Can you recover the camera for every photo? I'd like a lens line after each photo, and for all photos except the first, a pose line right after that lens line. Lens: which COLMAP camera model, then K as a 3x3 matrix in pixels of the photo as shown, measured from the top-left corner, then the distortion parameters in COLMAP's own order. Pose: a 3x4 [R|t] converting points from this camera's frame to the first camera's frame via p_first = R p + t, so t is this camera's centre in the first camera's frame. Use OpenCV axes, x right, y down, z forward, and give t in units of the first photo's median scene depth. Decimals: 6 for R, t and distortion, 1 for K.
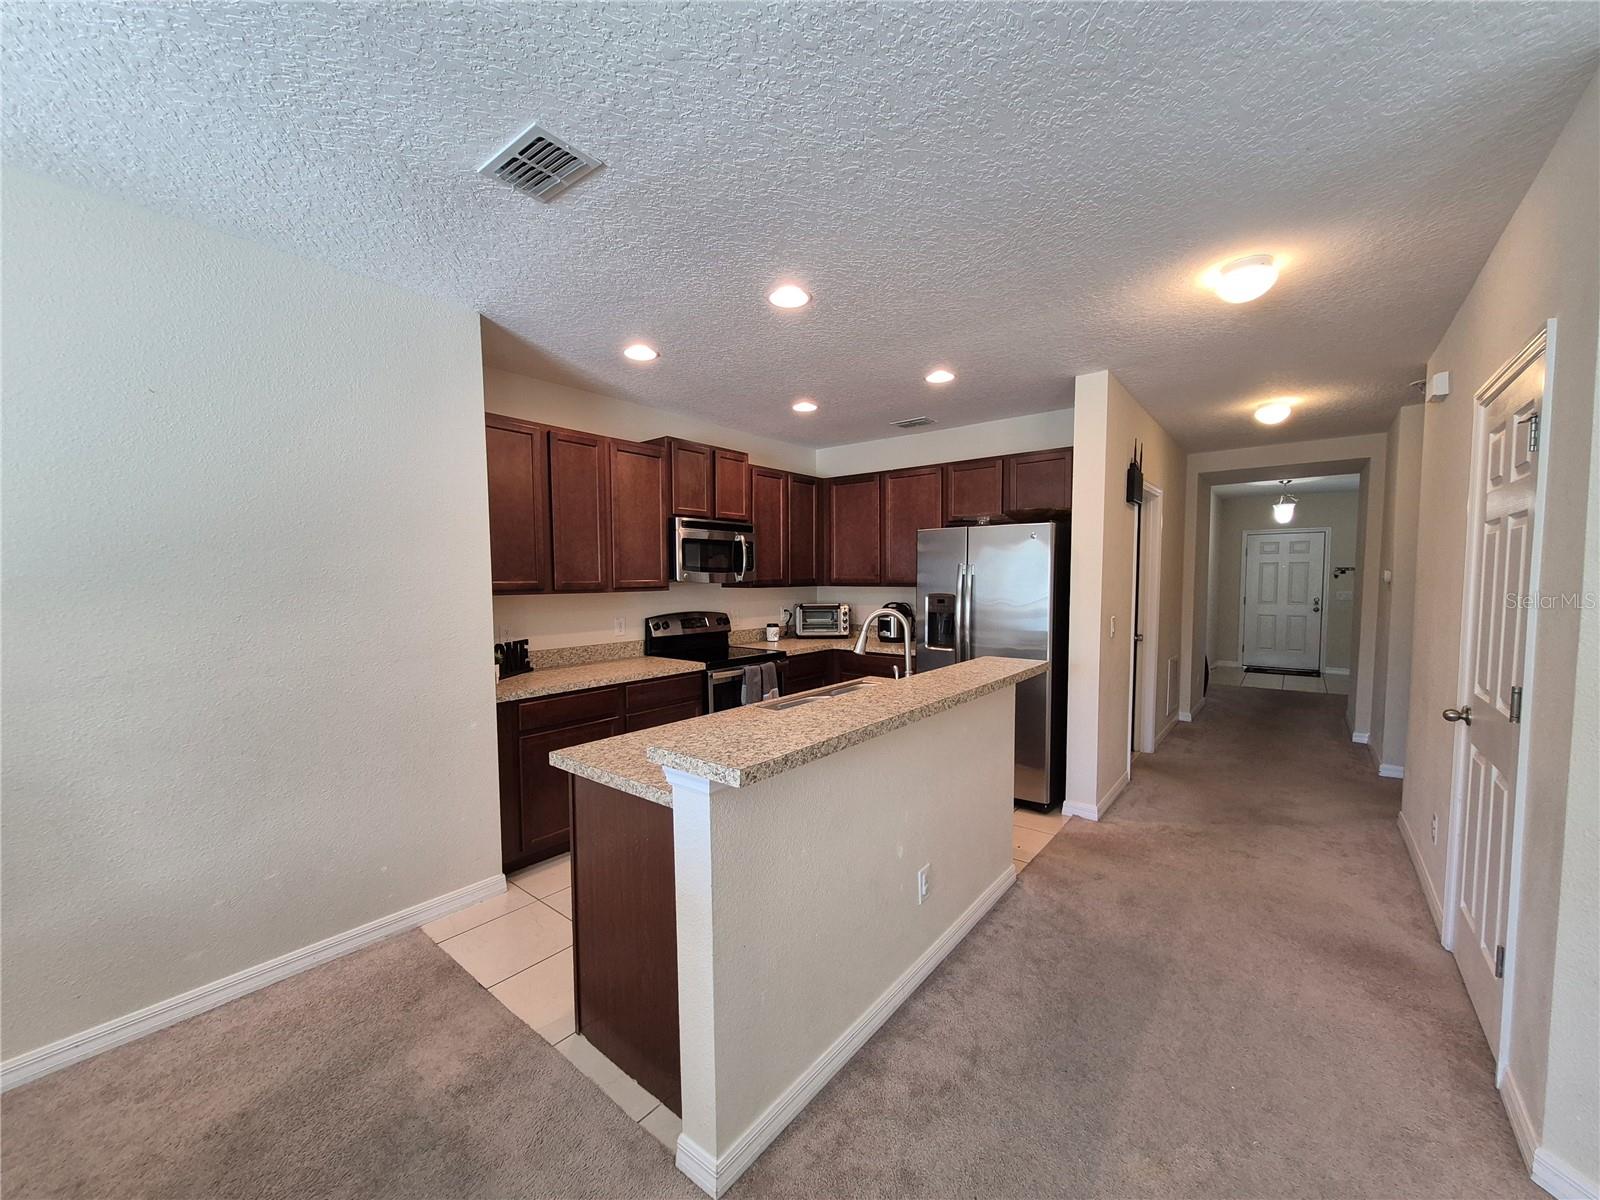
lens RADIAL K [[625.3, 0, 790.1], [0, 625.3, 613.5], [0, 0, 1]] dist [0.000074, -0.000298]
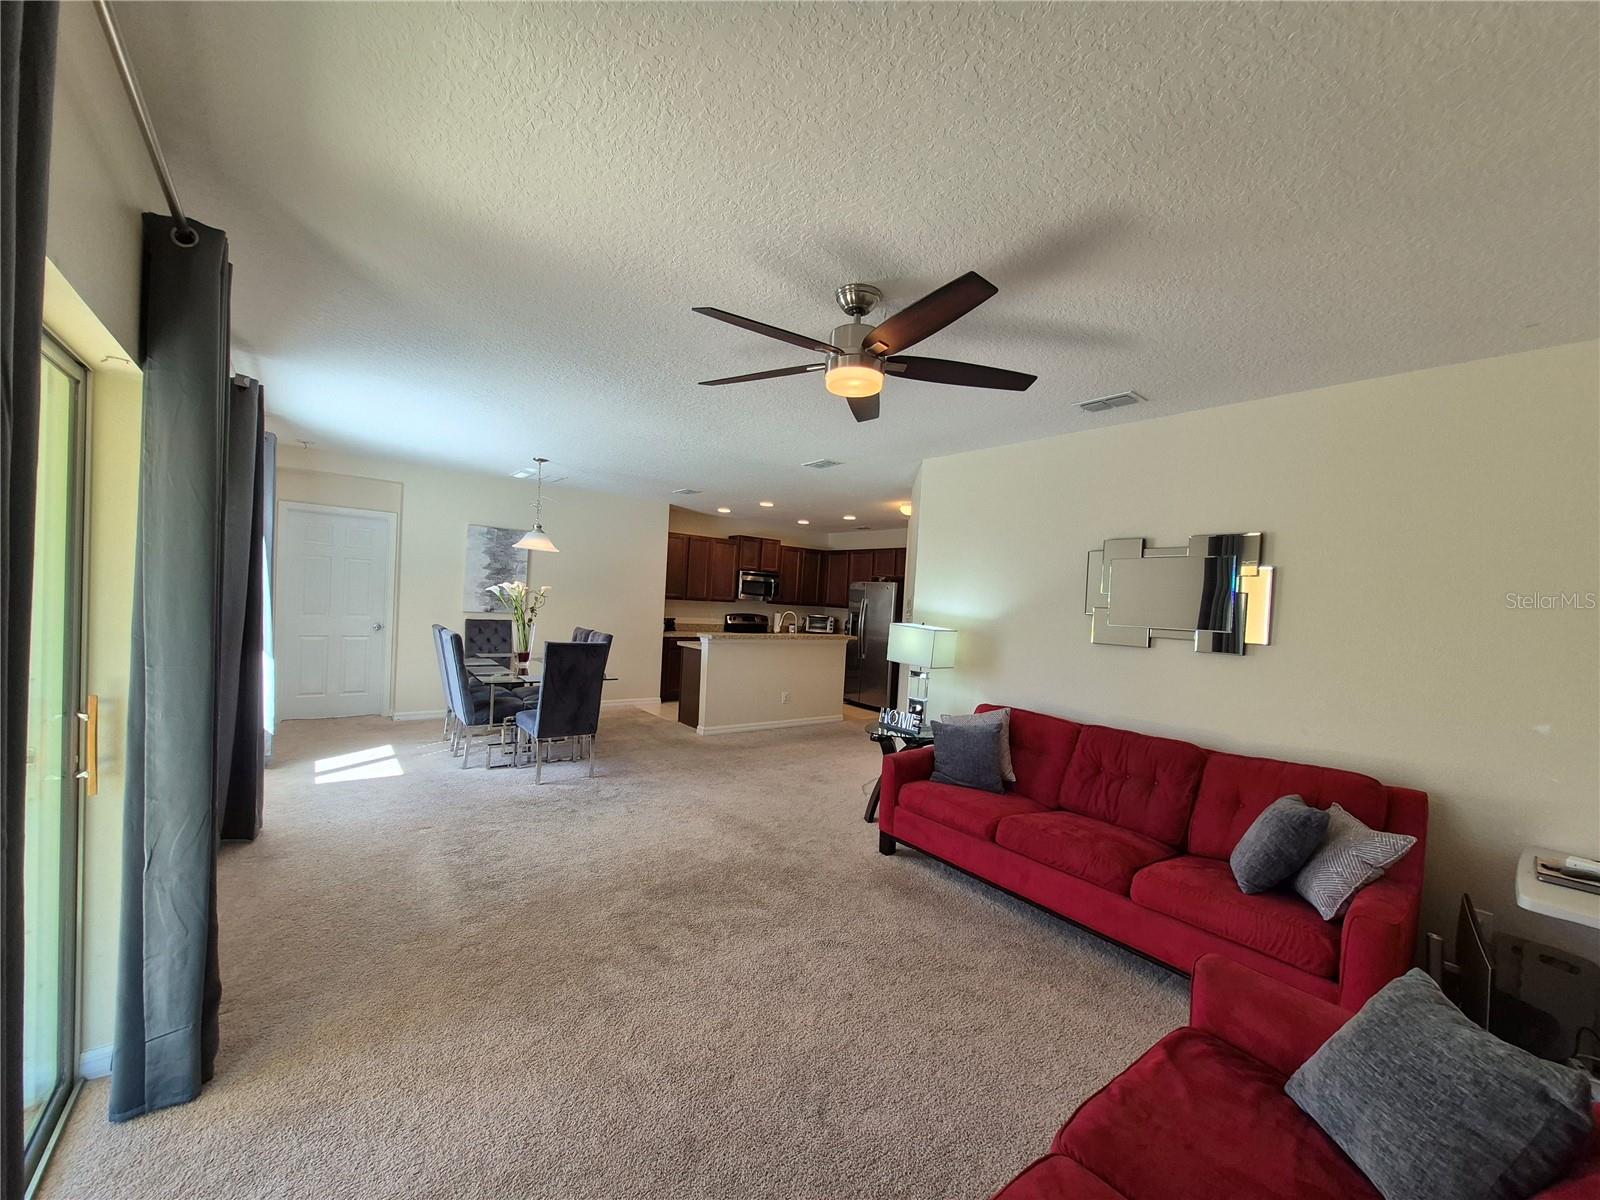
lens RADIAL K [[625.3, 0, 789.3], [0, 625.3, 602.7], [0, 0, 1]] dist [0.000074, -0.000298]
pose [[0.973299, 0.065727, -0.219928, 0.472720], [-0.077944, 0.995833, -0.047334, 0.052984], [0.215901, 0.063212, 0.974367, -1.109322]]
